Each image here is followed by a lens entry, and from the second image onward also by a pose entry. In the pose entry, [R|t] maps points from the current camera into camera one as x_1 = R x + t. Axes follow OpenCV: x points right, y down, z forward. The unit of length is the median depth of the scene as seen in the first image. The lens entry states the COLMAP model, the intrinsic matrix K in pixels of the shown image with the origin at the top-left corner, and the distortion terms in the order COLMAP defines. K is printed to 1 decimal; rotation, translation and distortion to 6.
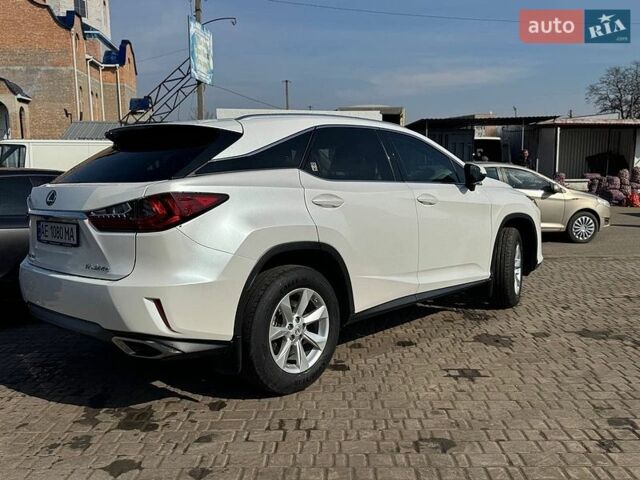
lens RADIAL K [[581.1, 0, 342.0], [0, 581.1, 233.0], [0, 0, 1]] dist [0.036576, 0.000000]
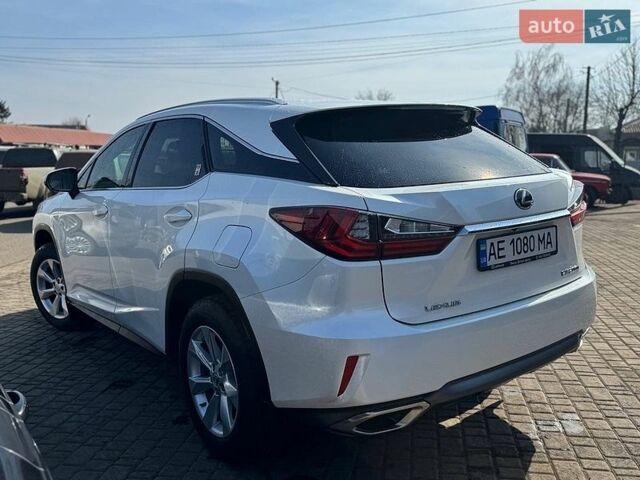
lens RADIAL K [[581.1, 0, 319.8], [0, 581.1, 241.9], [0, 0, 1]] dist [0.036576, 0.000000]
pose [[0.173799, -0.131707, 0.975934, -1.270002], [0.126965, 0.985742, 0.110420, -0.120668], [-0.976562, 0.104718, 0.188043, 1.140656]]
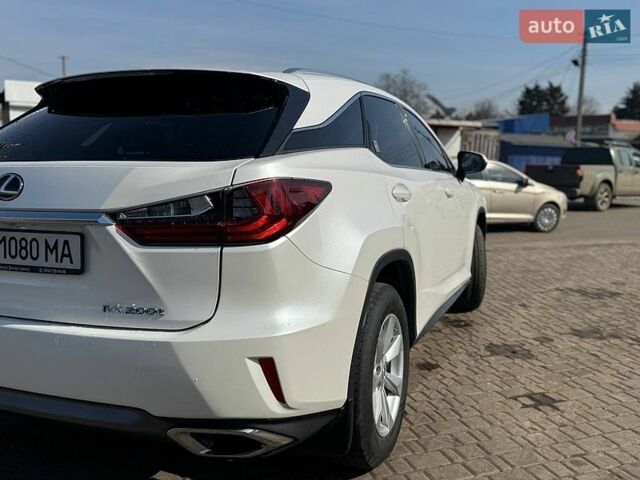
lens RADIAL K [[581.1, 0, 332.1], [0, 581.1, 228.6], [0, 0, 1]] dist [0.036576, 0.000000]
pose [[0.935217, -0.020714, 0.353470, -0.416314], [0.019235, 0.999785, 0.007698, -0.019281], [-0.353553, -0.000400, 0.935414, 0.382210]]
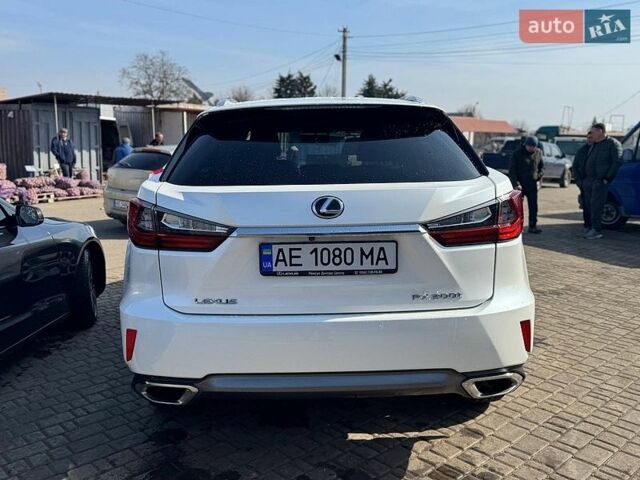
lens RADIAL K [[581.1, 0, 323.7], [0, 581.1, 234.7], [0, 0, 1]] dist [0.036576, 0.000000]
pose [[0.724880, -0.090013, 0.682969, -0.979091], [0.066652, 0.995939, 0.060520, -0.070402], [-0.685643, 0.001652, 0.727936, 0.529960]]
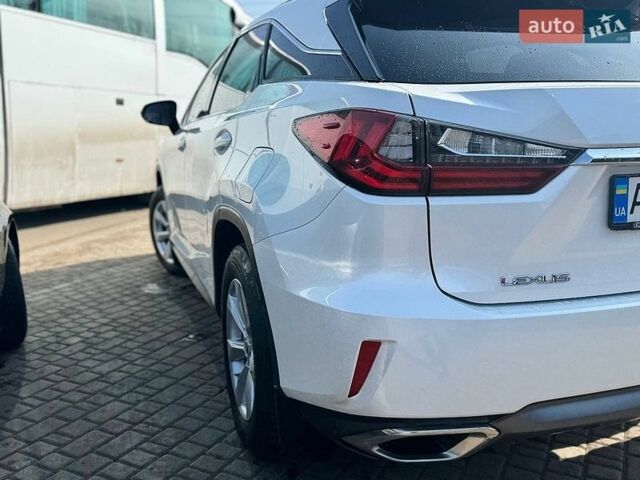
lens RADIAL K [[581.1, 0, 325.5], [0, 581.1, 244.4], [0, 0, 1]] dist [0.036576, 0.000000]
pose [[0.455984, -0.159504, 0.875578, -1.023832], [0.087710, 0.987074, 0.134137, -0.048600], [-0.885655, 0.015633, 0.464080, 1.075205]]
